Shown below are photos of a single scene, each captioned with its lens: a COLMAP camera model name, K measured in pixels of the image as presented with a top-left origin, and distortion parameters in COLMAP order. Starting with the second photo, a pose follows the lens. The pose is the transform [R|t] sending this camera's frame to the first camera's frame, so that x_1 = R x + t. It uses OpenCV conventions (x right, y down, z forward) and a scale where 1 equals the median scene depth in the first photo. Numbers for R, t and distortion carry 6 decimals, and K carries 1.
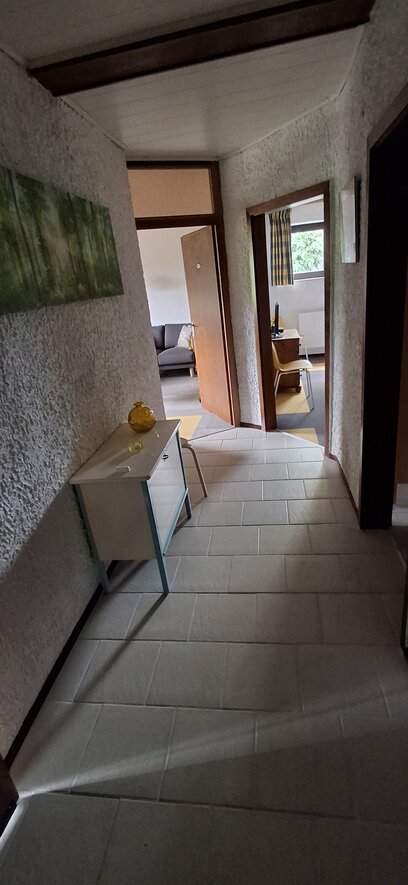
lens RADIAL K [[410.1, 0, 207.0], [0, 410.1, 444.4], [0, 0, 1]] dist [-0.000231, 0.011596]
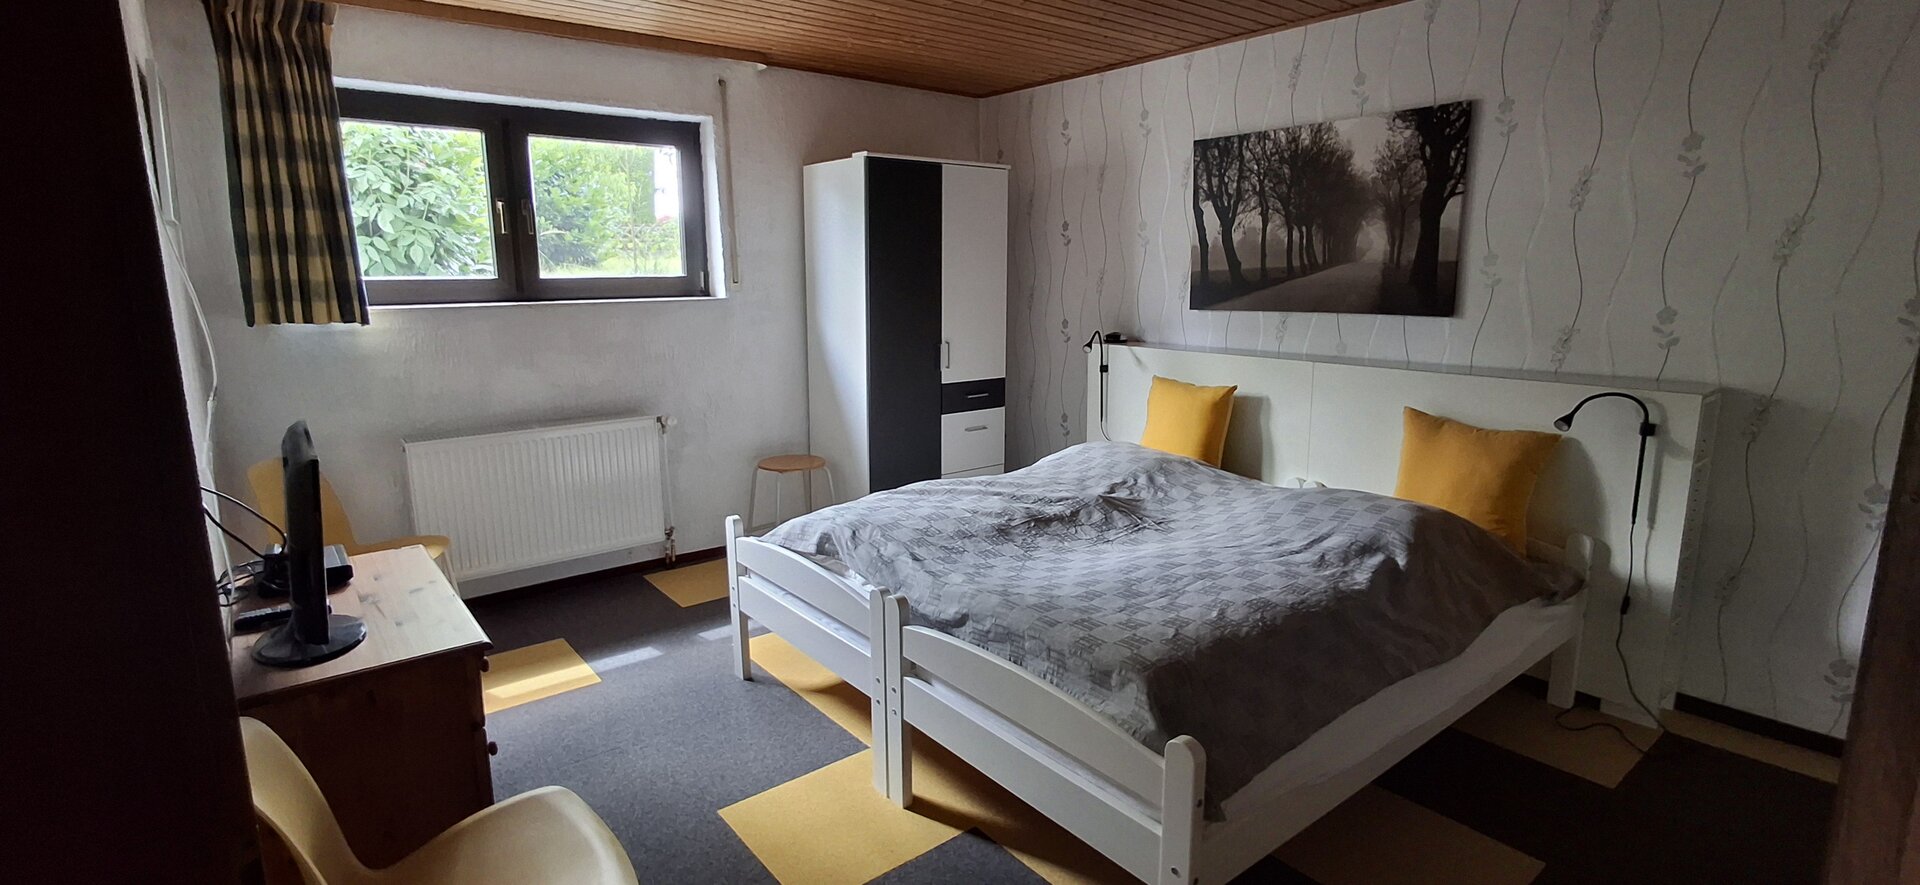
lens RADIAL K [[889.7, 0, 952.4], [0, 889.7, 429.1], [0, 0, 1]] dist [-0.000231, 0.011596]
pose [[0.685460, -0.016107, 0.727932, 0.071538], [0.198940, 0.965857, -0.165962, -0.186482], [-0.700405, 0.258575, 0.665261, 0.456890]]
